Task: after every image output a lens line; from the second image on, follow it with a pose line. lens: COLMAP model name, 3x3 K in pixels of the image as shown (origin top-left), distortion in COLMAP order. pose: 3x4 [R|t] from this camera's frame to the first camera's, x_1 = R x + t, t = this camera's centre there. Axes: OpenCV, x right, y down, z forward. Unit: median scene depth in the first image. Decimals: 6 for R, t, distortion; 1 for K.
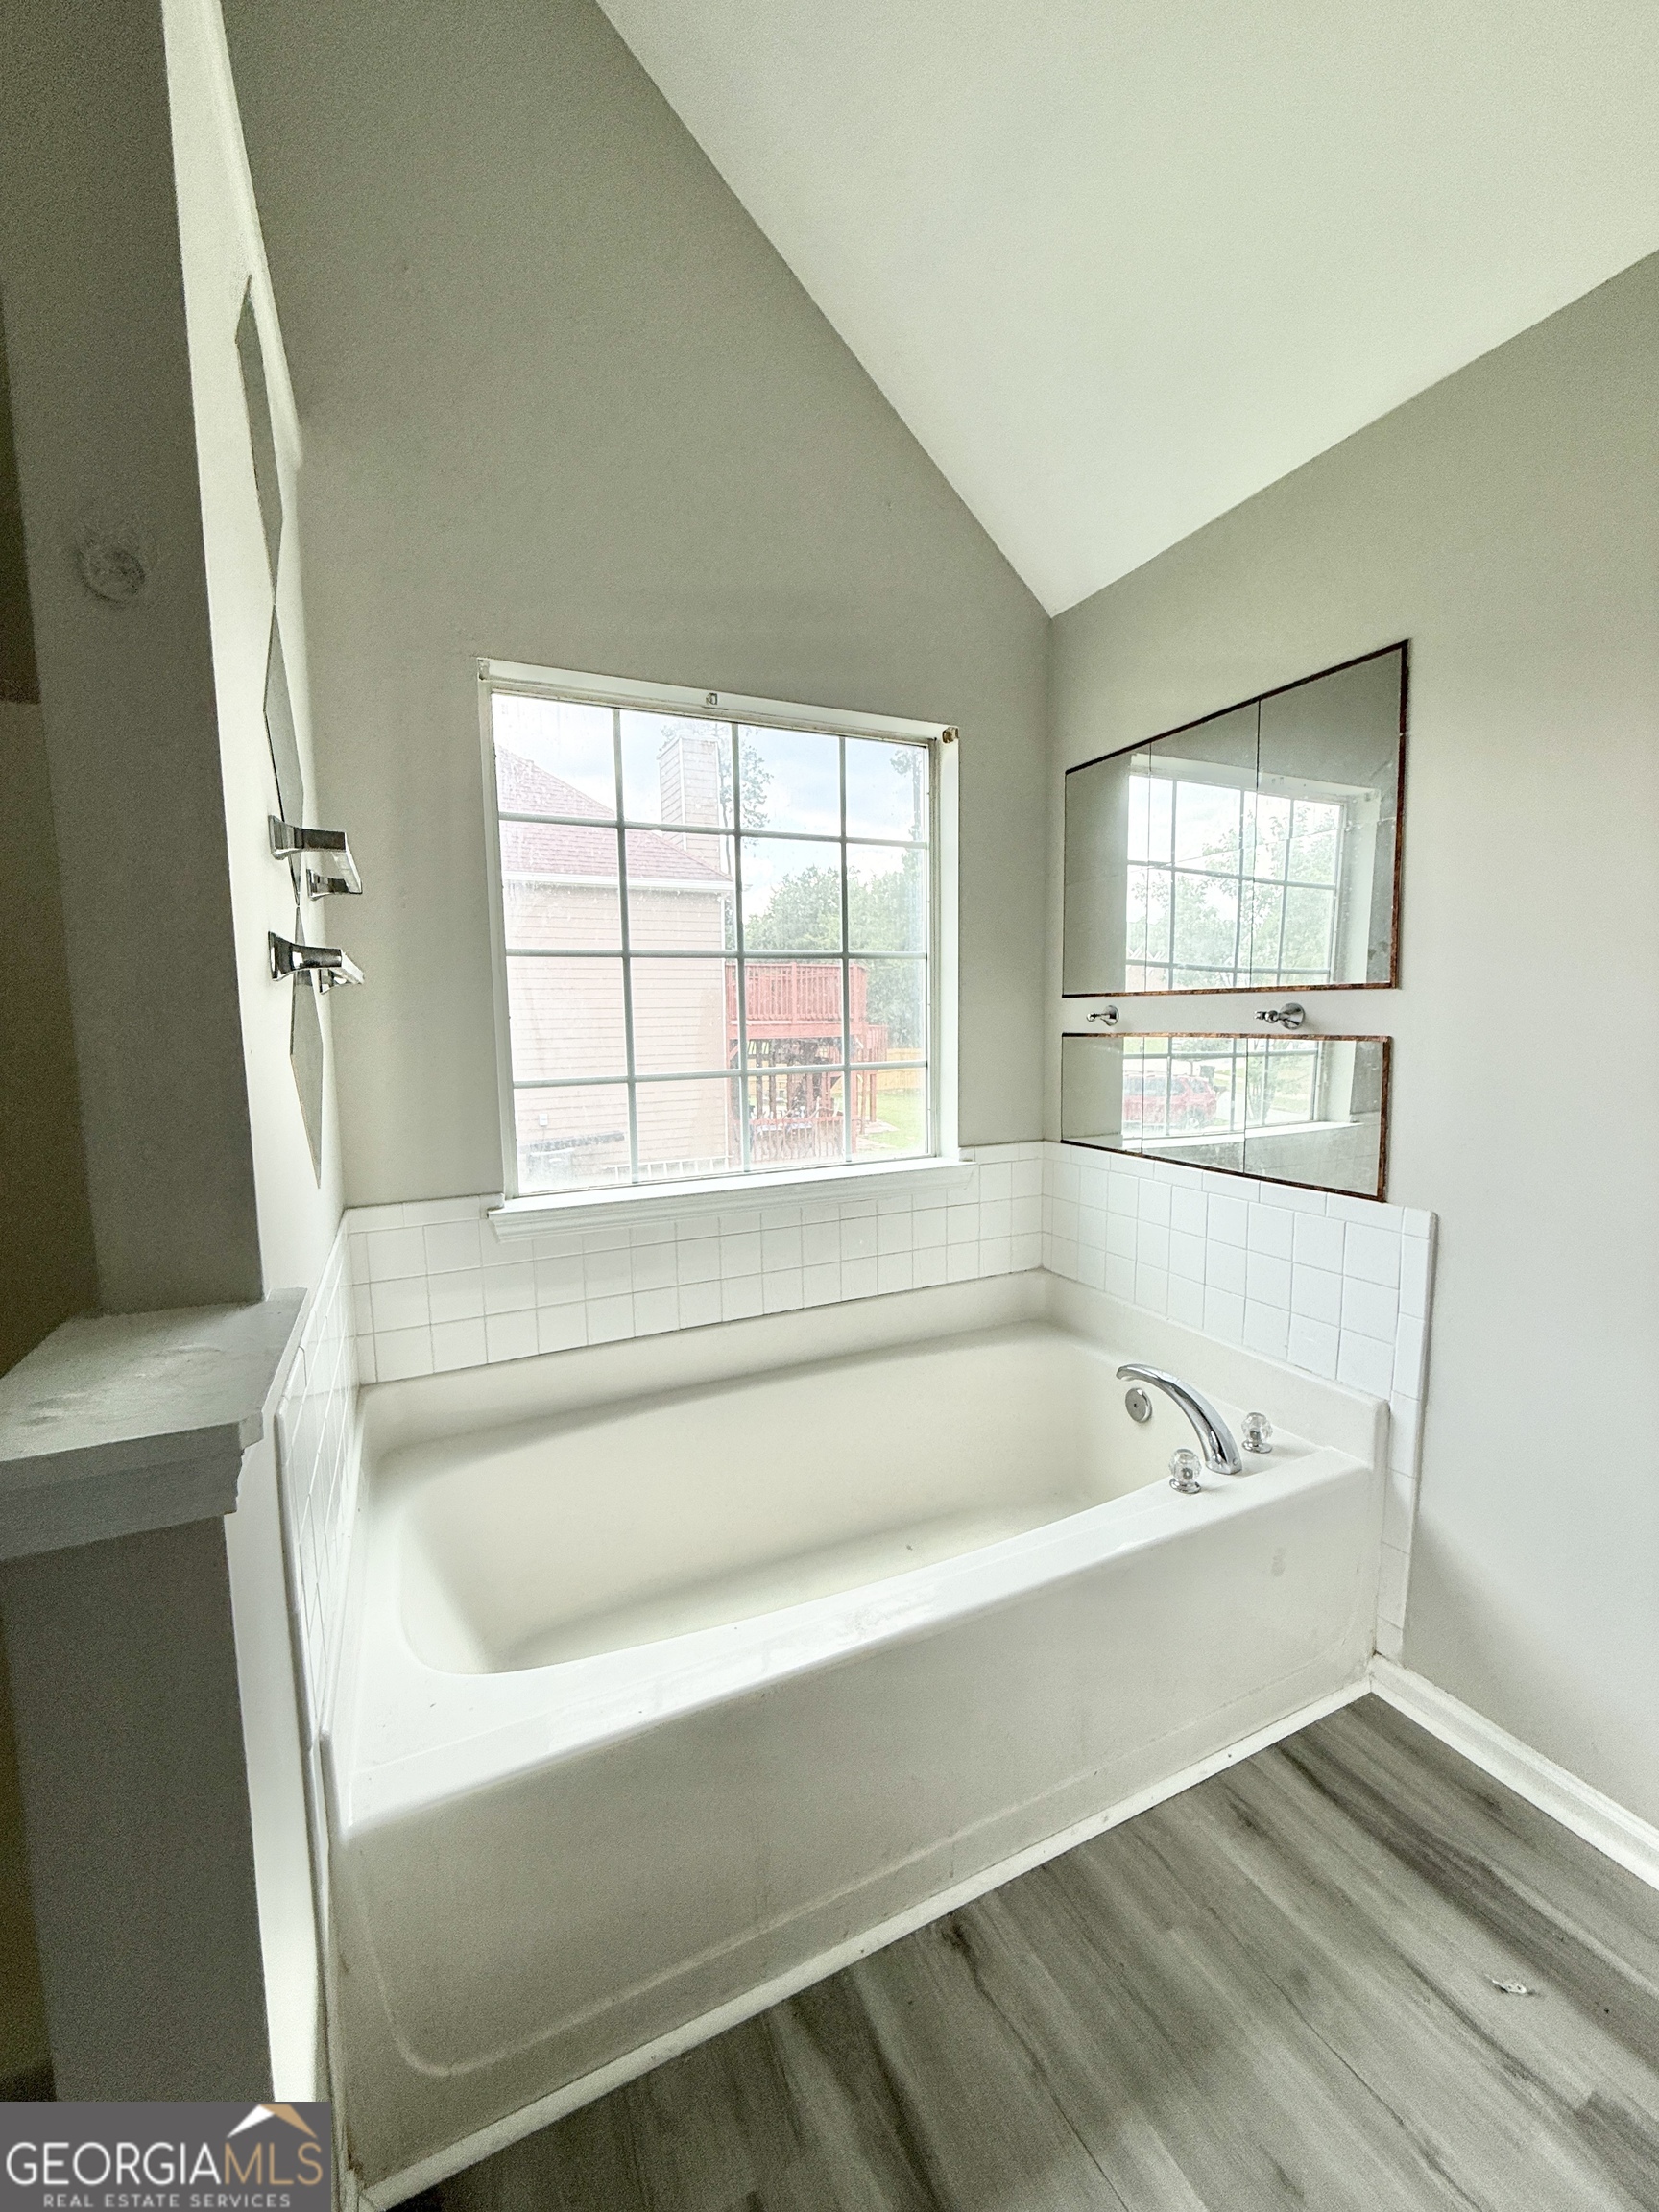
lens RADIAL K [[882.2, 0, 826.9], [0, 882.2, 1101.9], [0, 0, 1]] dist [-0.002141, 0.000473]
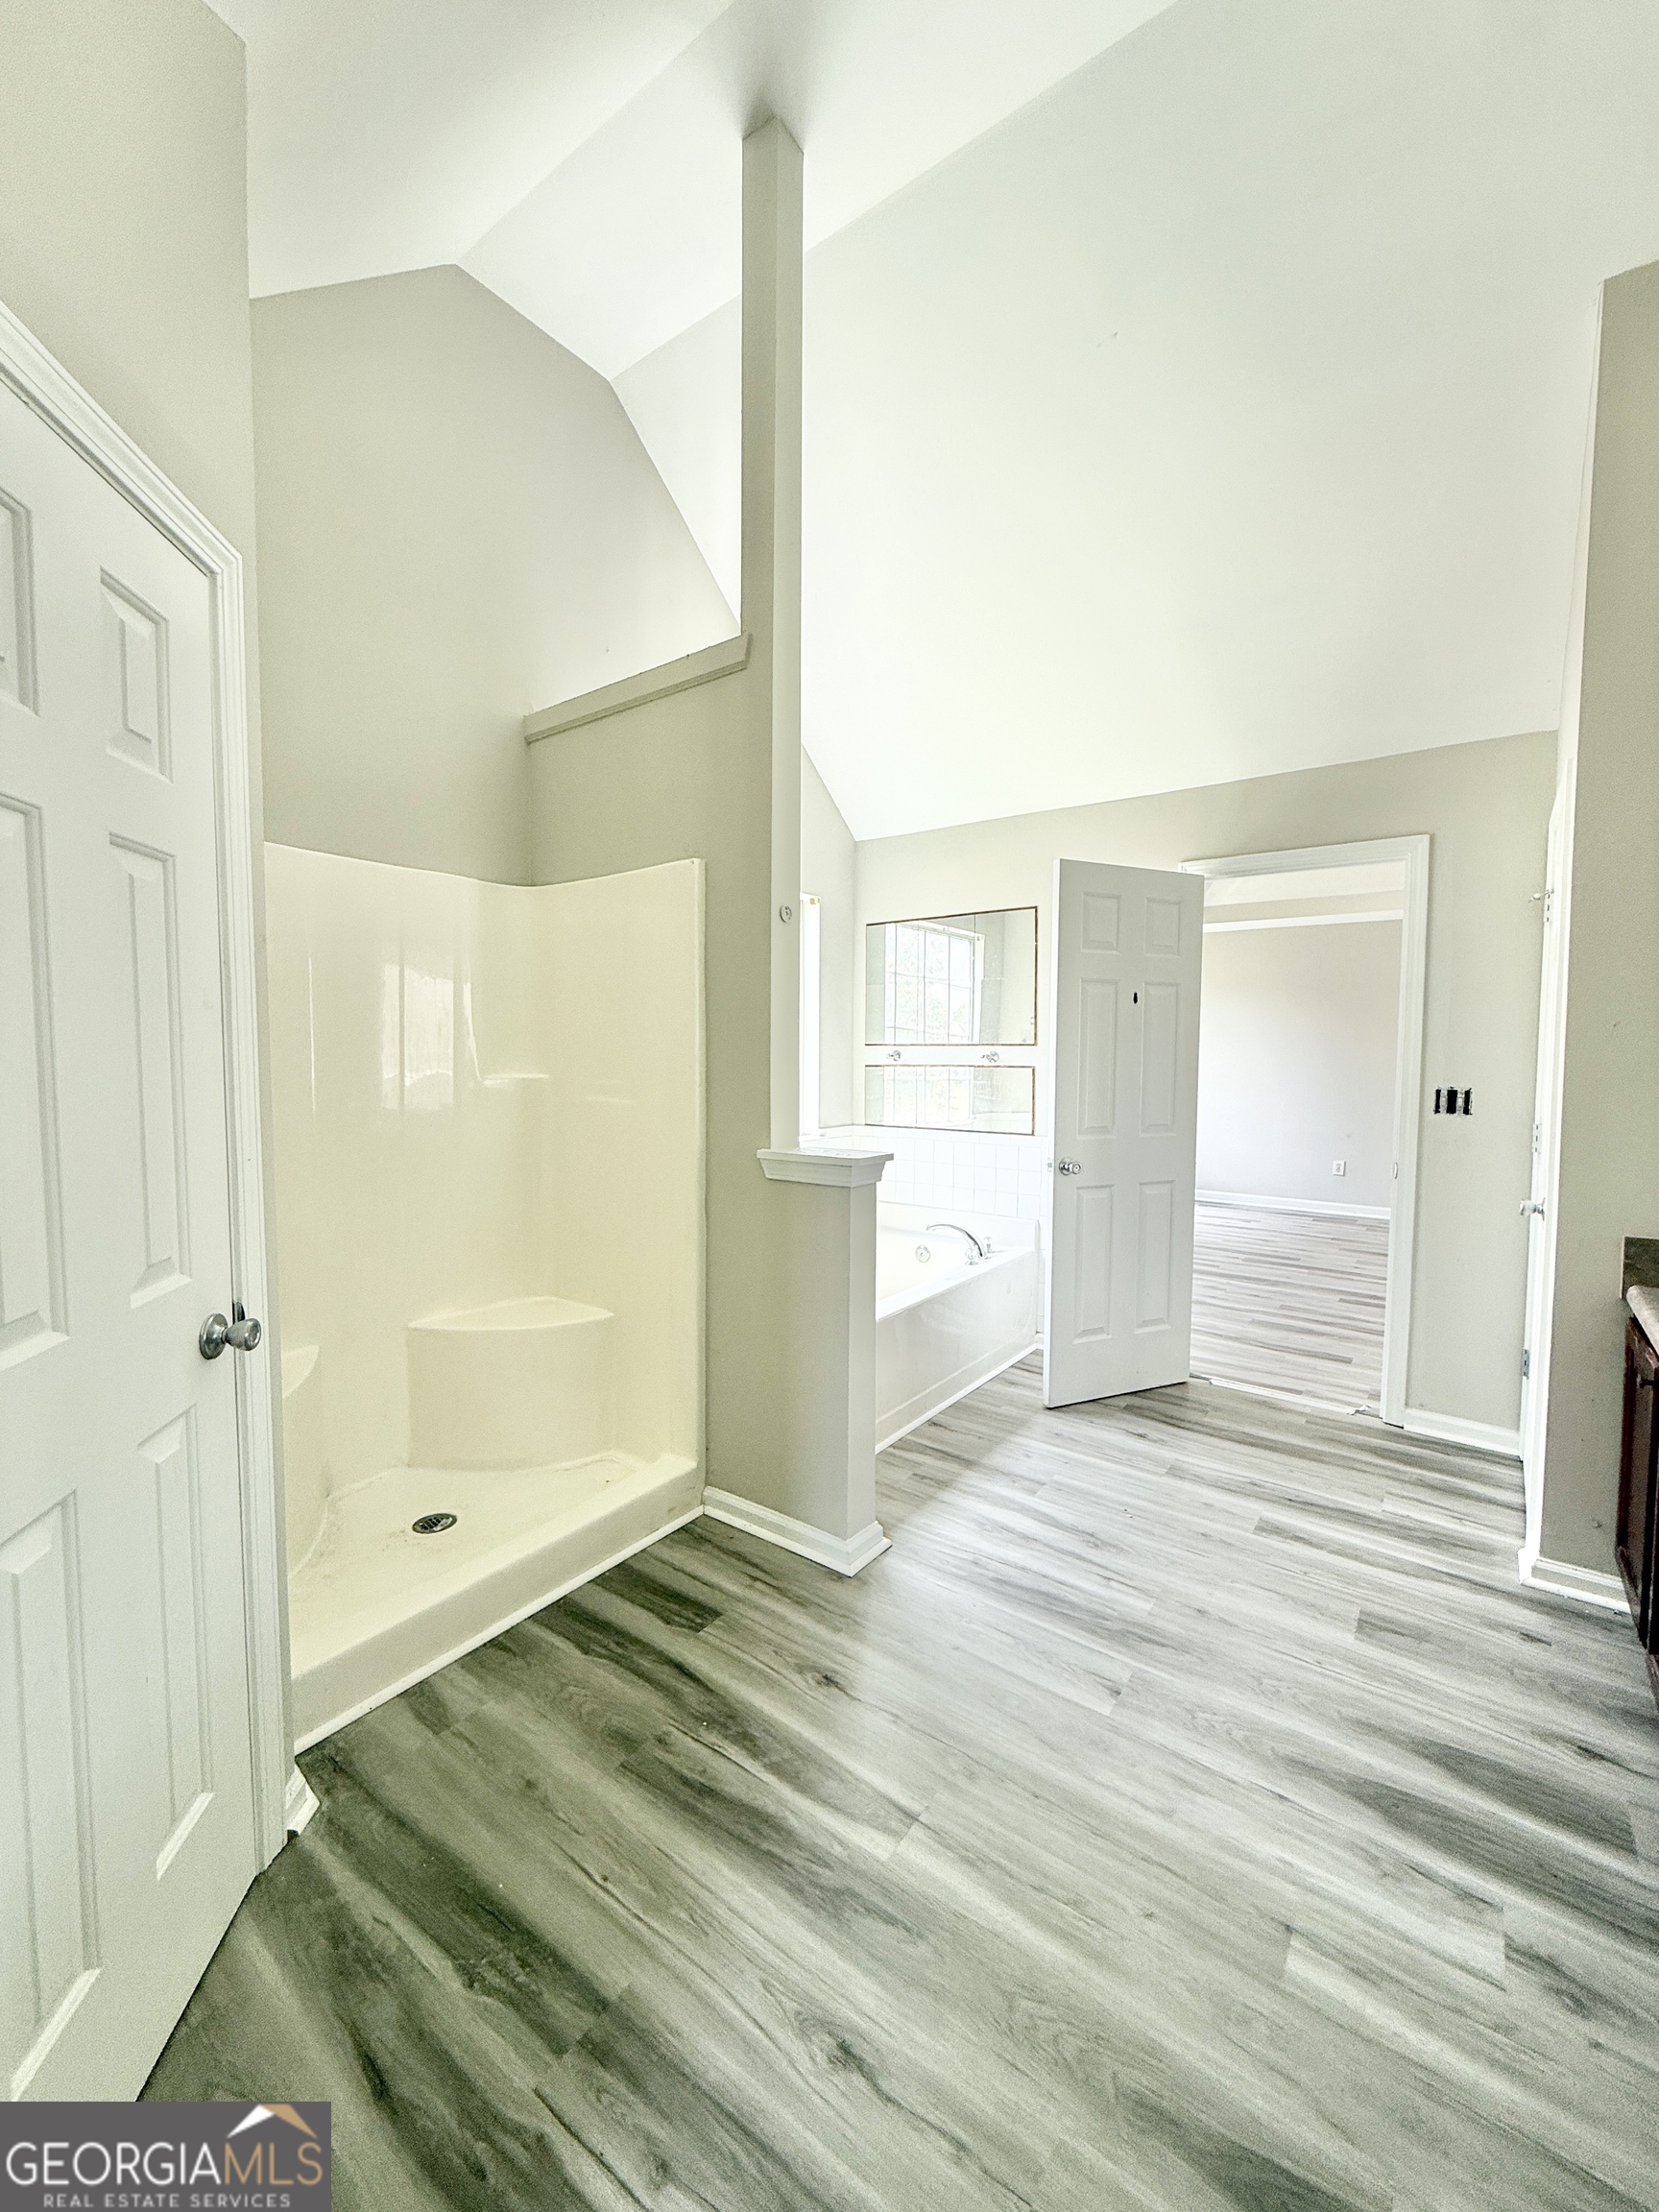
lens RADIAL K [[882.2, 0, 826.9], [0, 882.2, 1101.9], [0, 0, 1]] dist [-0.002141, 0.000473]
pose [[0.881540, -0.006170, 0.472069, -0.981410], [0.027458, 0.998892, -0.038220, 0.096133], [-0.471310, 0.046654, 0.880733, -0.834661]]
